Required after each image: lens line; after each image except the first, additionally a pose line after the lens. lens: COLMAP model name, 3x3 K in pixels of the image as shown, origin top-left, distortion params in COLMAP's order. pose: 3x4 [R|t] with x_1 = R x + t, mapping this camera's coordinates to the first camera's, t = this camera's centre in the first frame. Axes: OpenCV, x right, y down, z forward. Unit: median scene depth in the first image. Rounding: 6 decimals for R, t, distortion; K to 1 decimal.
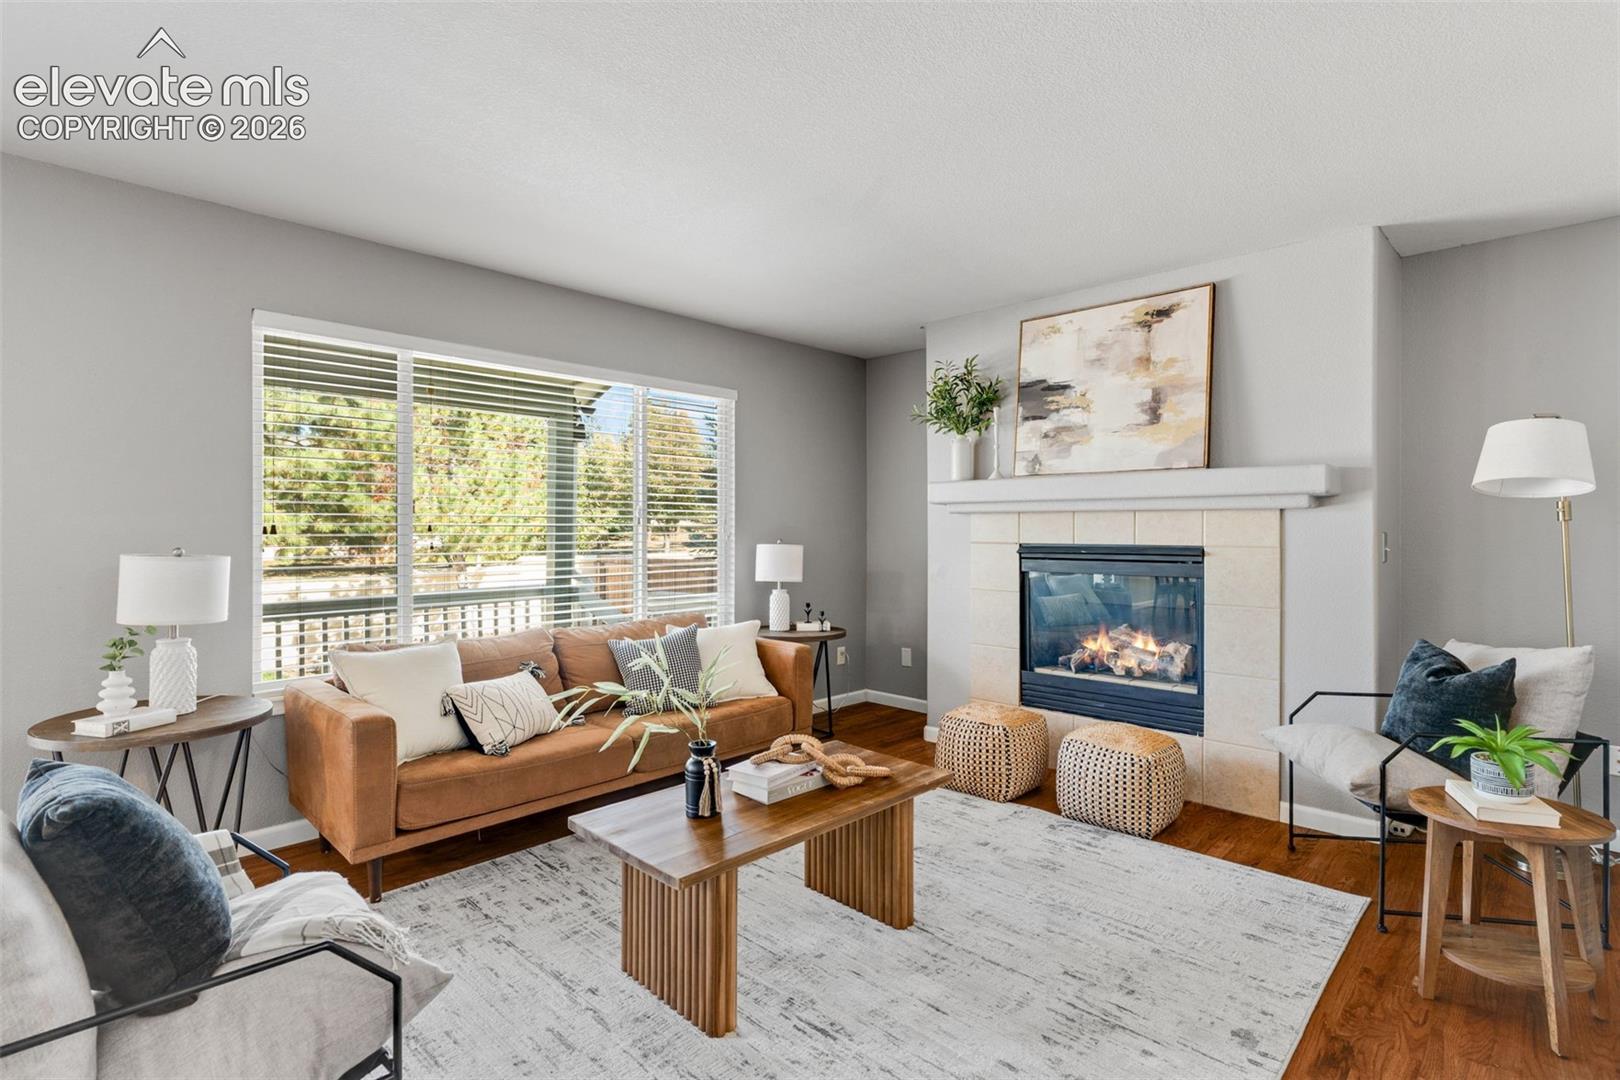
lens RADIAL K [[735.9, 0, 854.9], [0, 735.9, 527.4], [0, 0, 1]] dist [-0.004662, 0.001776]
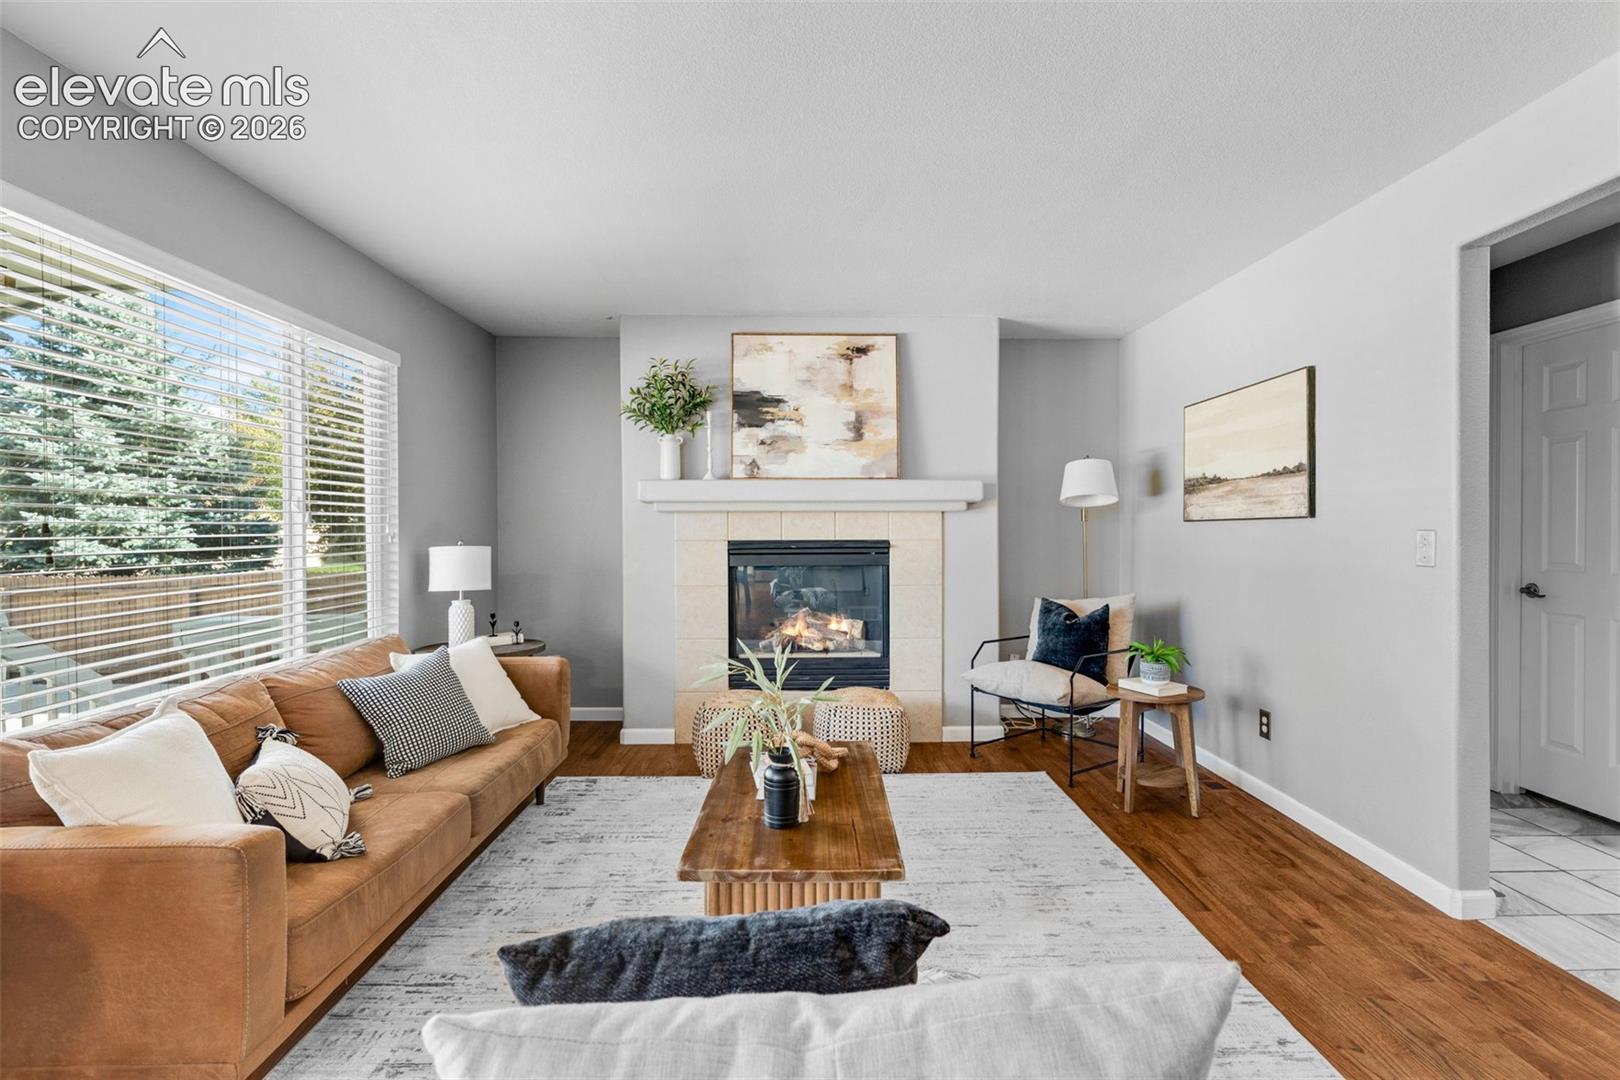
lens RADIAL K [[735.9, 0, 785.1], [0, 735.9, 535.8], [0, 0, 1]] dist [-0.004662, 0.001776]
pose [[0.743452, -0.009827, 0.668717, -0.477165], [0.001227, 0.999910, 0.013330, 0.000687], [-0.668788, -0.009090, 0.743398, 0.162826]]
